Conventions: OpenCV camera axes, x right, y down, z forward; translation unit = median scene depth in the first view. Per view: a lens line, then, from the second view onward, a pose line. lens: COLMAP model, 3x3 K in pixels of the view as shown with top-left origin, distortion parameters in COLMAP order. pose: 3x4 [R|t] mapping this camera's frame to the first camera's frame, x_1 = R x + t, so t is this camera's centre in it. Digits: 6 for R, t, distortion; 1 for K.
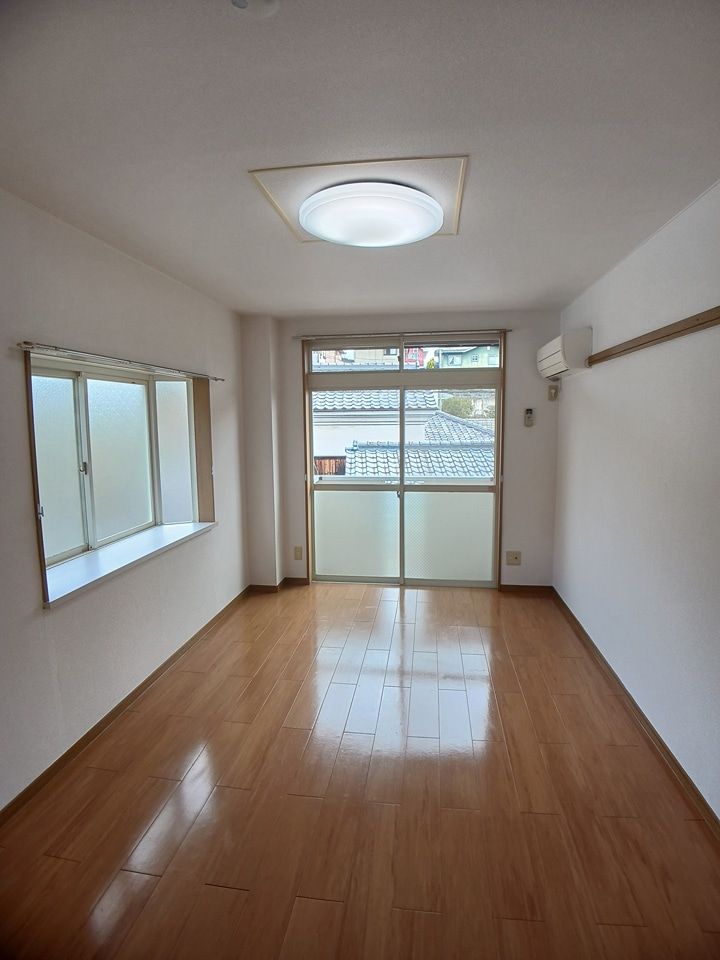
lens RADIAL K [[512.3, 0, 360.6], [0, 512.3, 479.4], [0, 0, 1]] dist [-0.085653, 0.010607]
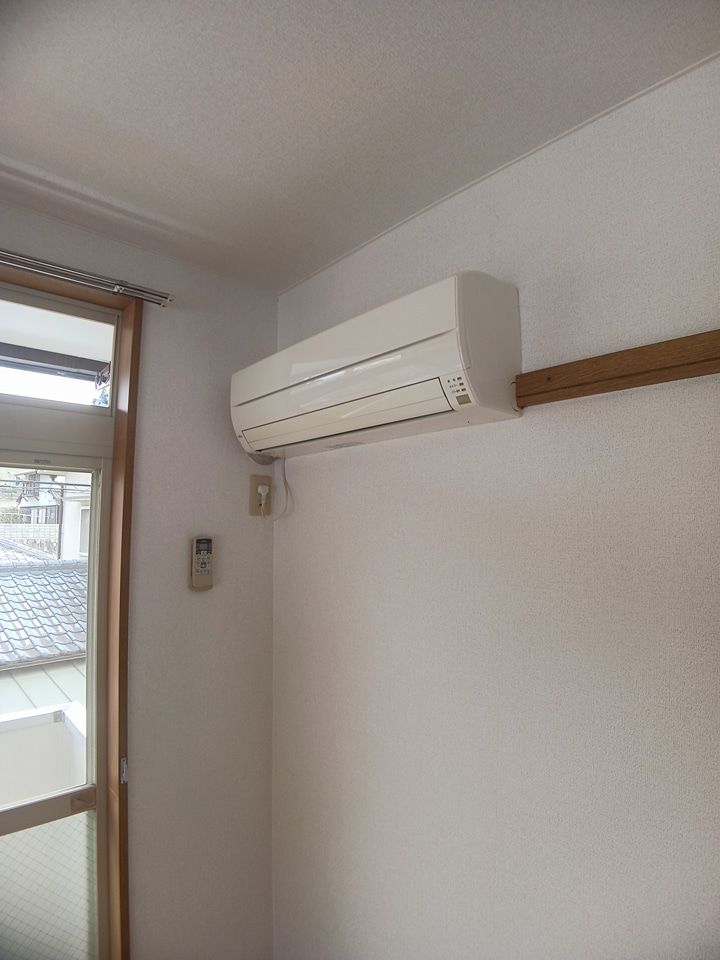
lens RADIAL K [[512.3, 0, 362.6], [0, 512.3, 482.3], [0, 0, 1]] dist [-0.085653, 0.010607]
pose [[0.634841, 0.071111, 0.769364, 0.138341], [0.084095, 0.983481, -0.160292, -0.113489], [-0.768053, 0.166460, 0.618374, 0.706157]]
